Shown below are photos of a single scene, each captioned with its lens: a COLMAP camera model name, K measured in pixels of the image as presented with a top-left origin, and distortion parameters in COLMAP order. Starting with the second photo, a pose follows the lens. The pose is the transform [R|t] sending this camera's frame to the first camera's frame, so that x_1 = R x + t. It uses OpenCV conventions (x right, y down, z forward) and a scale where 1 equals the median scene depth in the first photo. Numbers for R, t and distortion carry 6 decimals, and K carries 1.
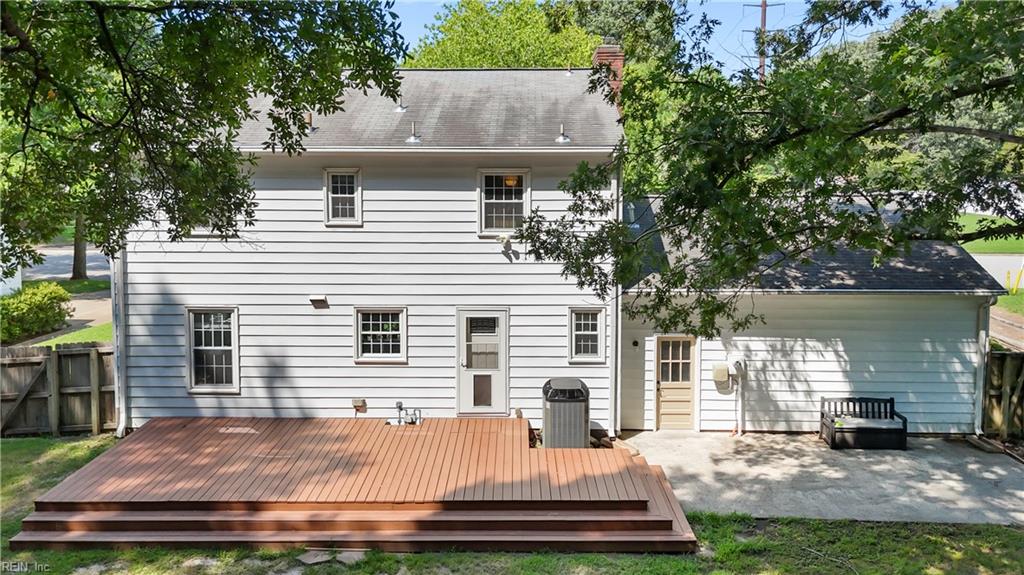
lens RADIAL K [[743.6, 0, 518.0], [0, 743.6, 256.2], [0, 0, 1]] dist [0.057665, -0.053646]
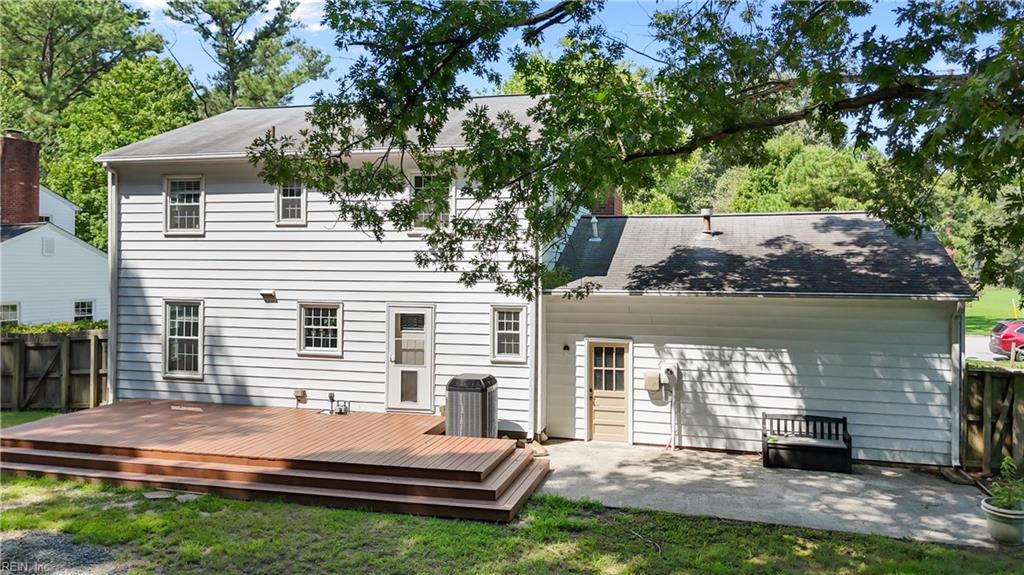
lens RADIAL K [[743.6, 0, 515.1], [0, 743.6, 284.4], [0, 0, 1]] dist [0.057665, -0.053646]
pose [[0.971238, 0.012184, -0.237798, 0.332675], [-0.033116, 0.995896, -0.084230, 0.121986], [0.235796, 0.089683, 0.967656, 0.035840]]
